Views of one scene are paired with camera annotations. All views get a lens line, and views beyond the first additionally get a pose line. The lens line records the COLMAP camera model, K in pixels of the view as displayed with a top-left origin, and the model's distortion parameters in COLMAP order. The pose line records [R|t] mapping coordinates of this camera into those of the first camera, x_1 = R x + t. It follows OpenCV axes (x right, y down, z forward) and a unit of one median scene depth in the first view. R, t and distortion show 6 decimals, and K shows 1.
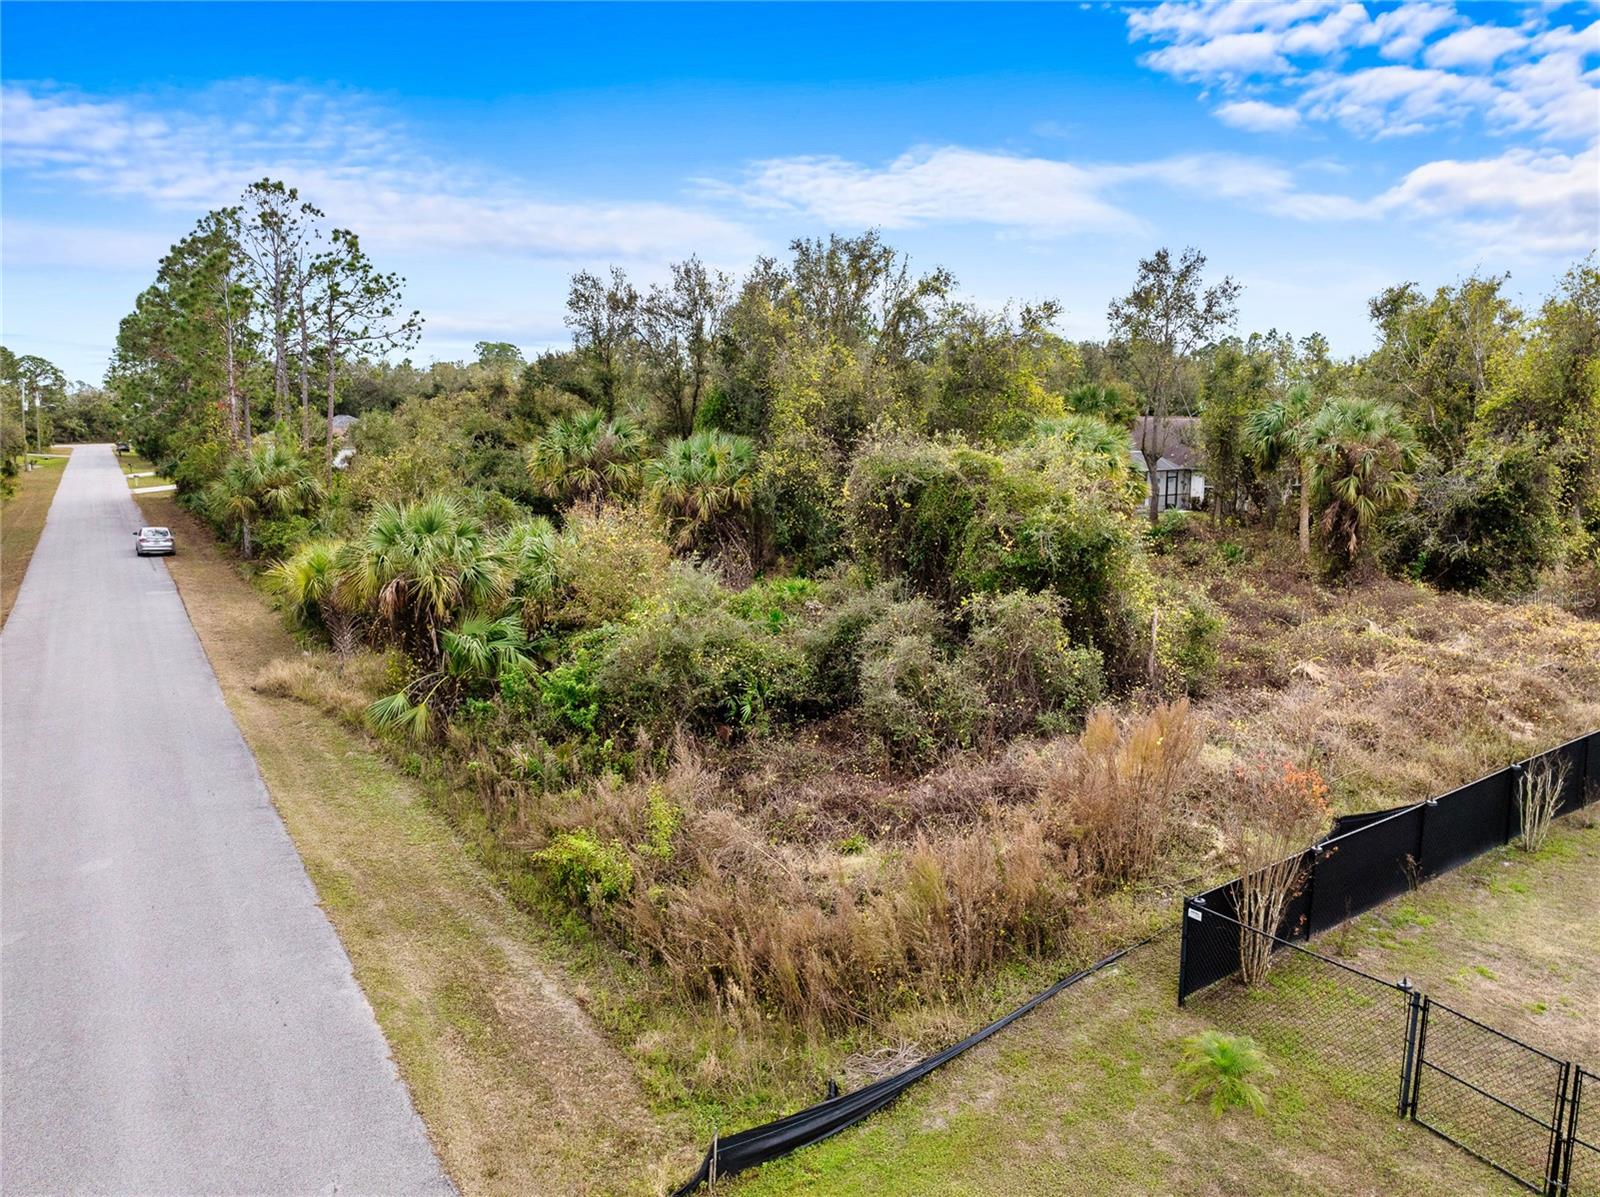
lens RADIAL K [[1118.6, 0, 800.0], [0, 1118.6, 598.5], [0, 0, 1]] dist [-0.034906, 0.000296]
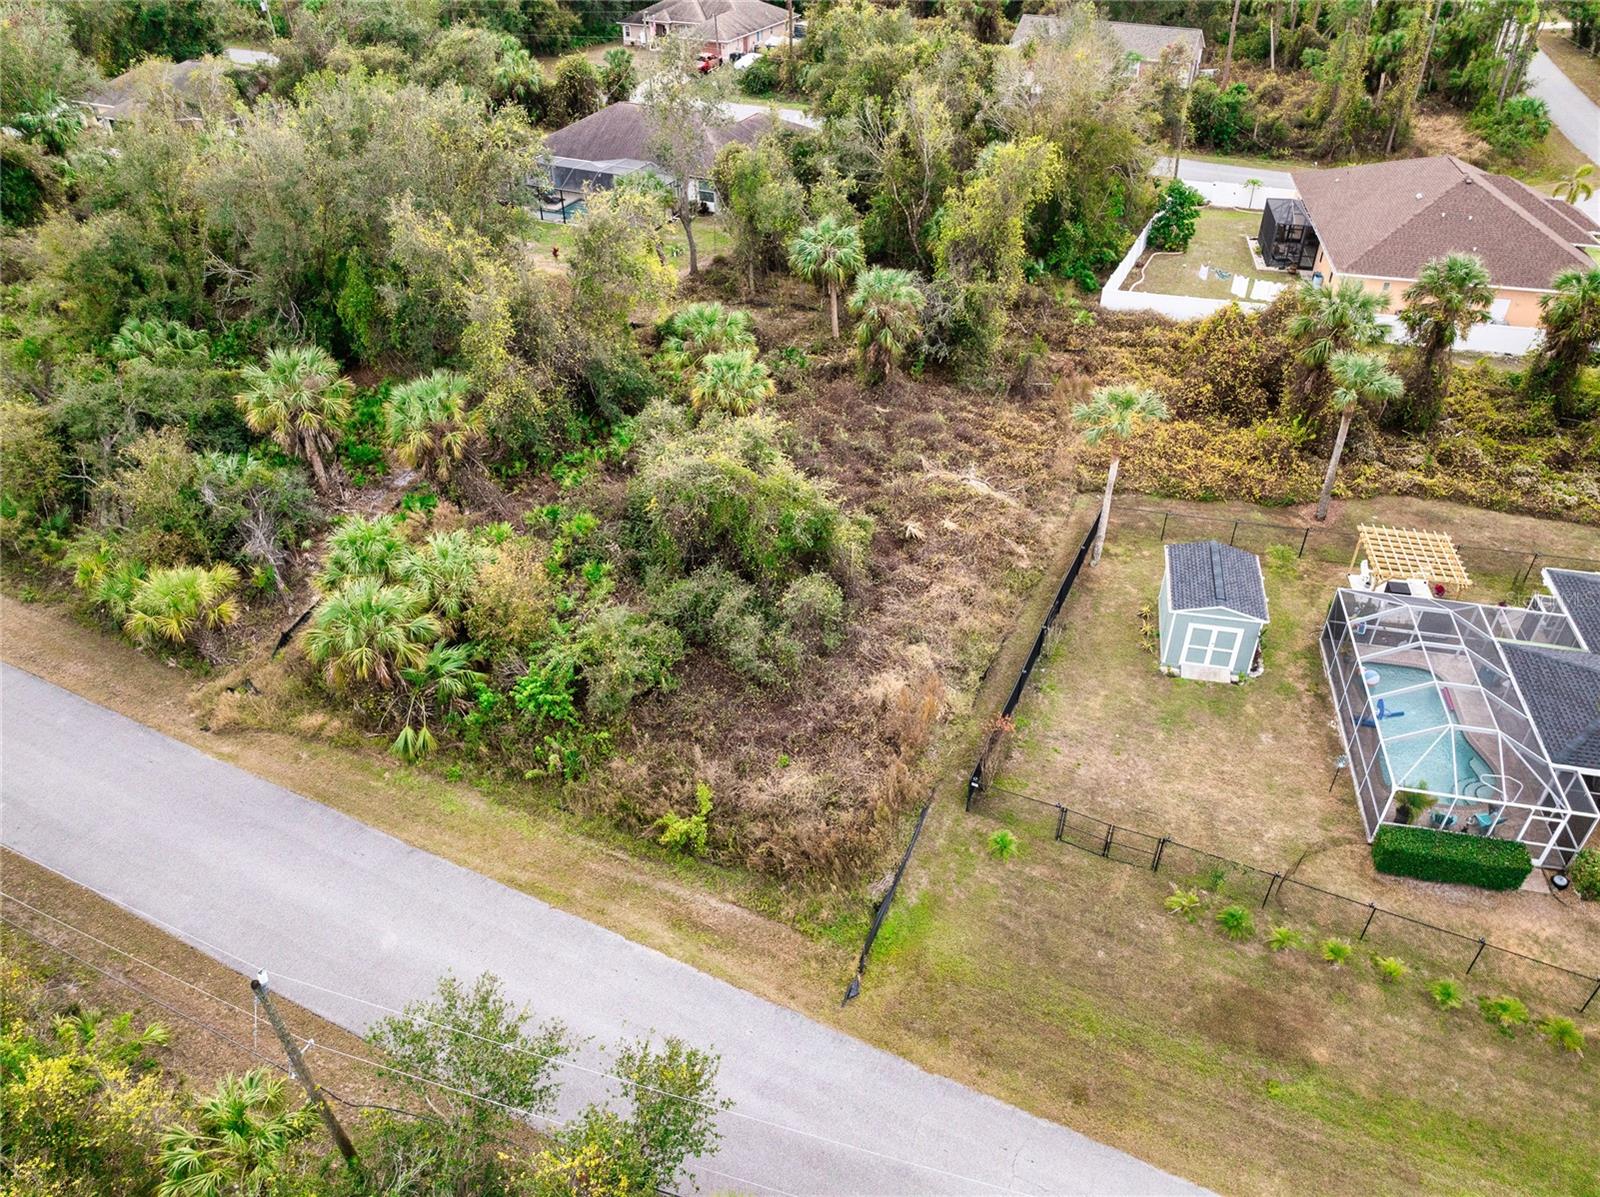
lens RADIAL K [[1118.6, 0, 800.0], [0, 1118.6, 598.5], [0, 0, 1]] dist [-0.034906, 0.000296]
pose [[0.848934, -0.308461, 0.429143, -0.665563], [0.089170, 0.883961, 0.458980, -0.912501], [-0.520923, -0.351377, 0.777929, -0.436887]]
